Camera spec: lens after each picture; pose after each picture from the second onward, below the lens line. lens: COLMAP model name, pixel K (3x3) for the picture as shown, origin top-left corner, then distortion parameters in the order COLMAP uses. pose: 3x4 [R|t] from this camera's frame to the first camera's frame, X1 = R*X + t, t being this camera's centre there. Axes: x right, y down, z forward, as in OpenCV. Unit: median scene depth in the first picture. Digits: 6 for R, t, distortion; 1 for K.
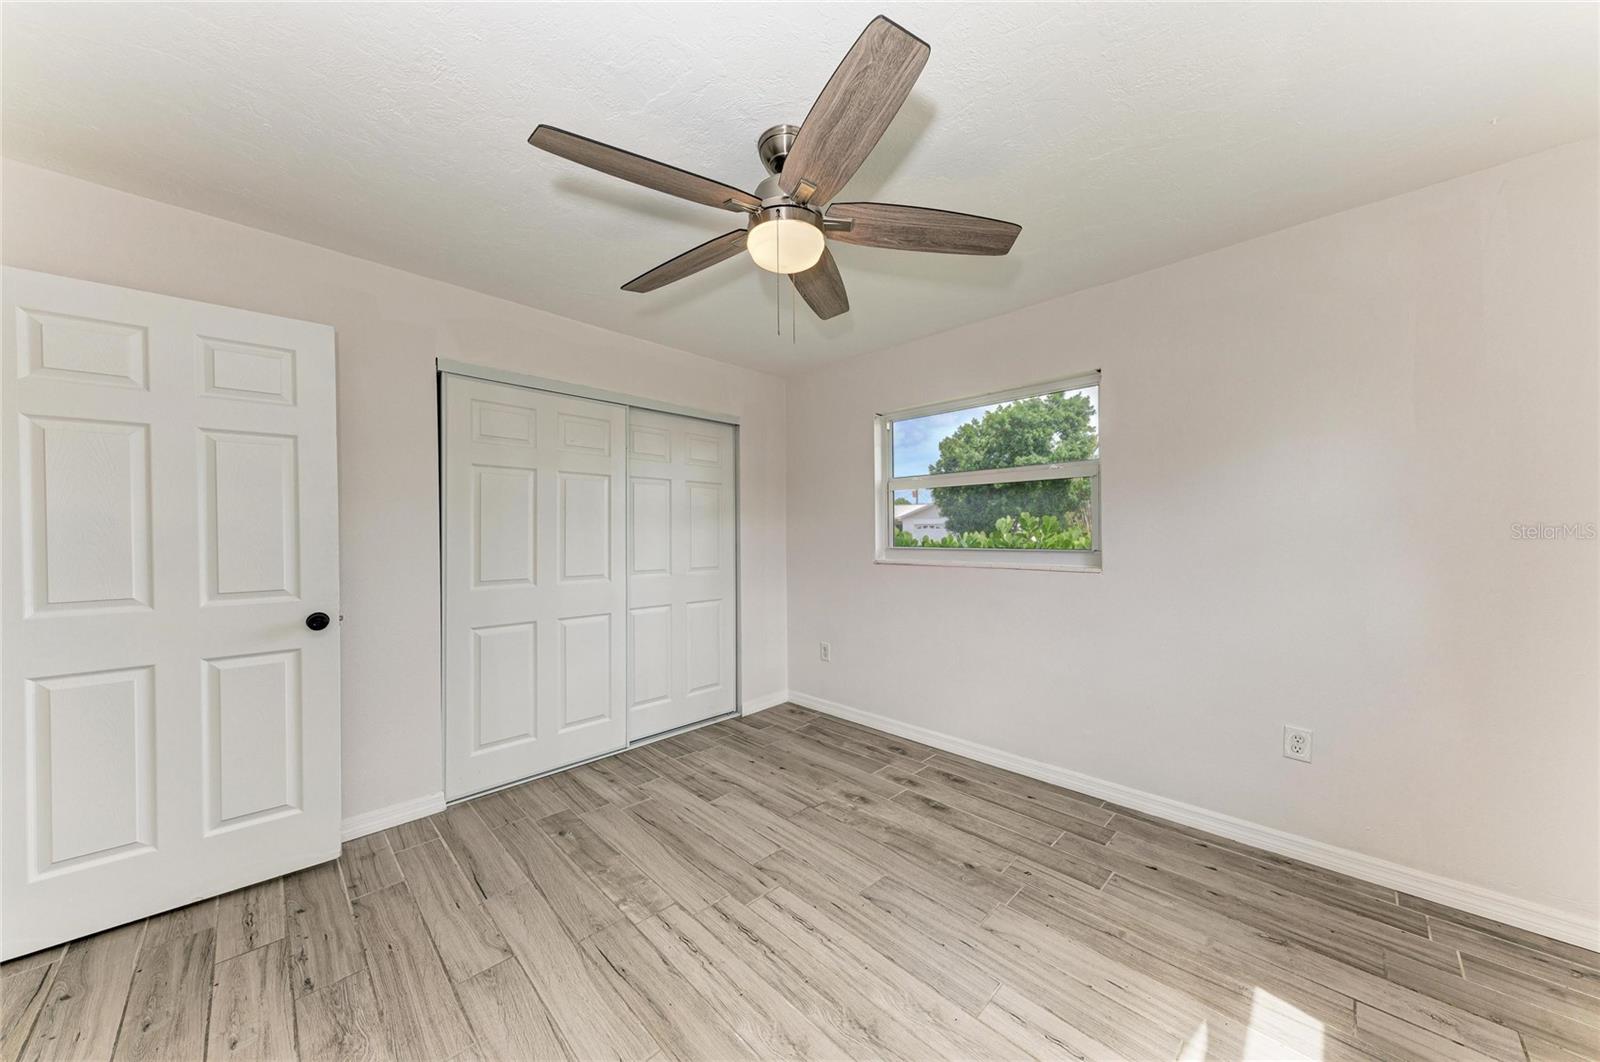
lens RADIAL K [[541.5, 0, 805.0], [0, 541.5, 534.8], [0, 0, 1]] dist [0.019515, -0.004560]
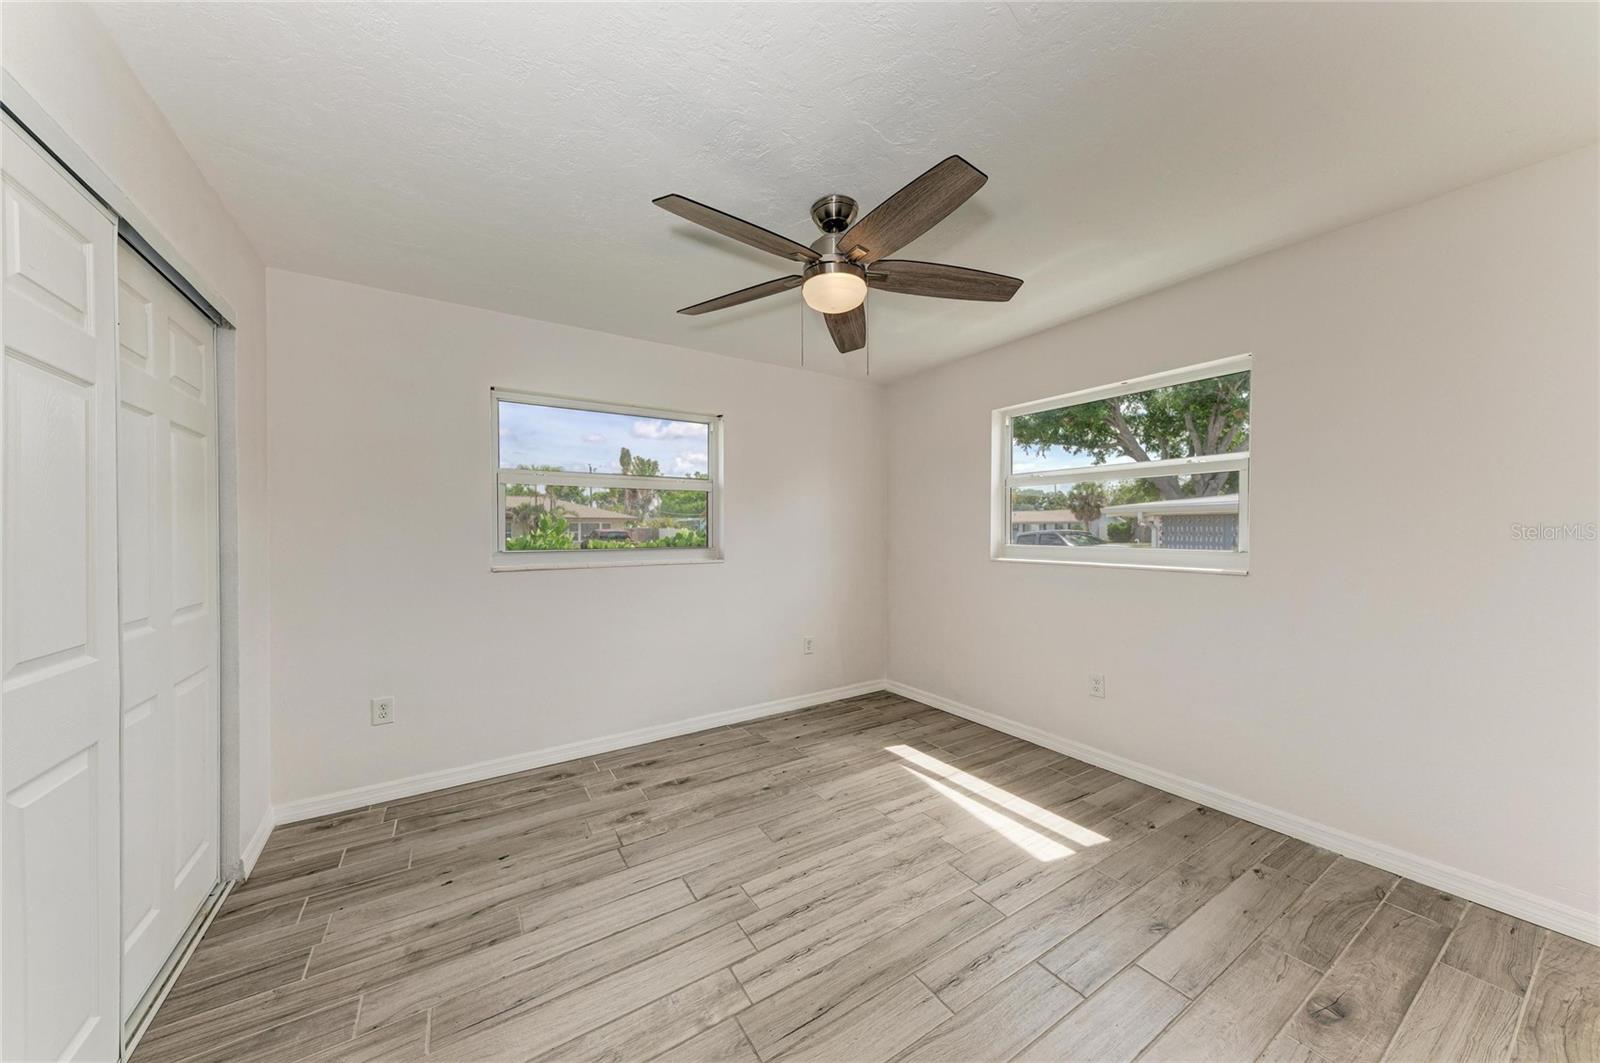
lens RADIAL K [[541.5, 0, 795.6], [0, 541.5, 538.3], [0, 0, 1]] dist [0.019515, -0.004560]
pose [[0.217958, -0.007873, 0.975926, -0.790280], [0.006842, 0.999955, 0.006539, -0.000698], [-0.975934, 0.005252, 0.218002, 0.537067]]
